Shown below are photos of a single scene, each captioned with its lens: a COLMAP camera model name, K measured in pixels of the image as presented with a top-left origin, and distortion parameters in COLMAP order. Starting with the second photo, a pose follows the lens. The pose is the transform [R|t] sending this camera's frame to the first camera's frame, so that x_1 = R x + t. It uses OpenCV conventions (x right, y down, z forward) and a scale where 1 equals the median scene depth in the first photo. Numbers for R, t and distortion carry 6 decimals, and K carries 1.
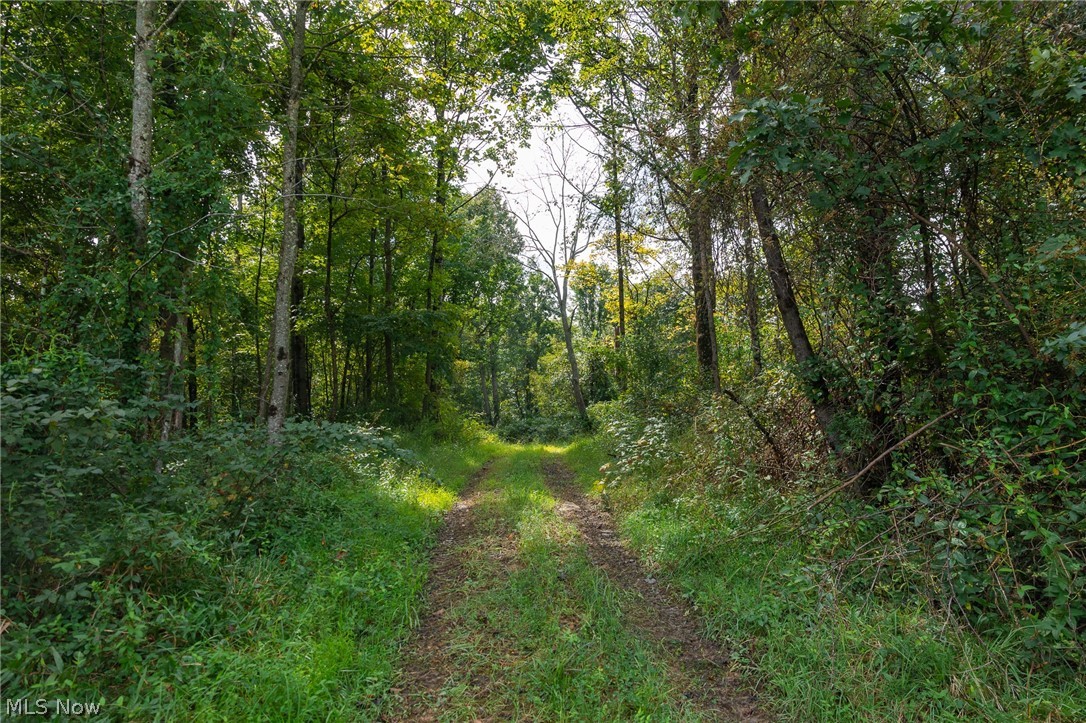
lens RADIAL K [[728.1, 0, 542.9], [0, 728.1, 363.0], [0, 0, 1]] dist [0.004626, 0.001075]
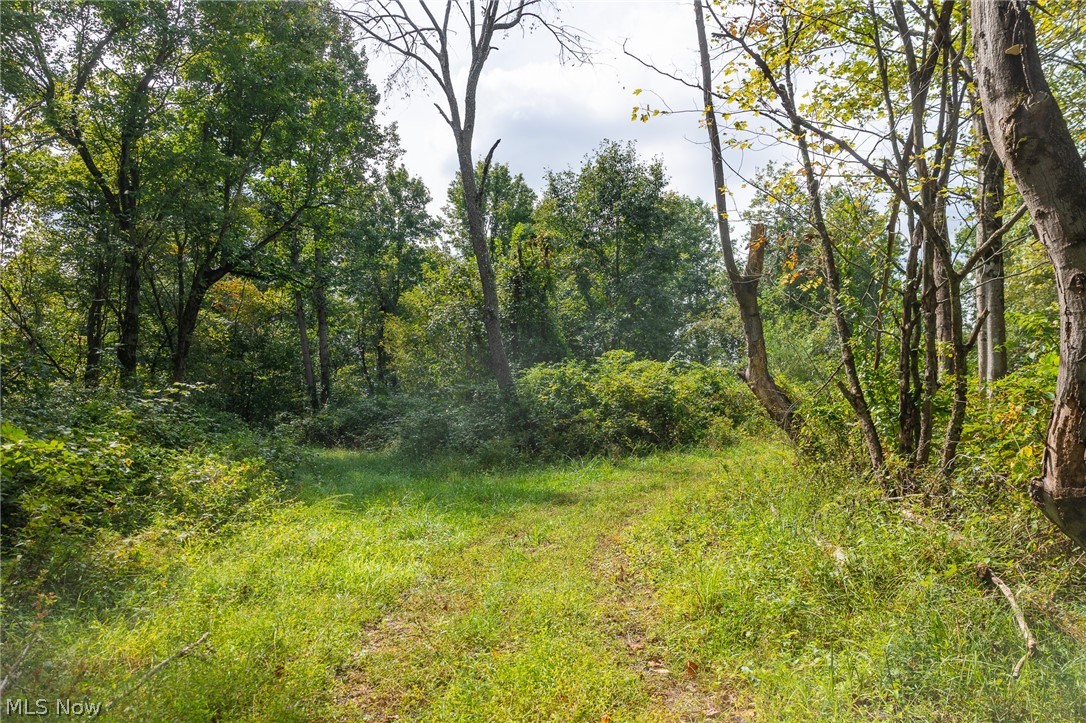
lens RADIAL K [[728.1, 0, 543.8], [0, 728.1, 362.6], [0, 0, 1]] dist [0.004626, 0.001075]
pose [[0.980193, 0.016794, 0.197329, -0.007162], [-0.024102, 0.999107, 0.034692, 0.025089], [-0.196570, -0.038761, 0.979723, 0.374126]]
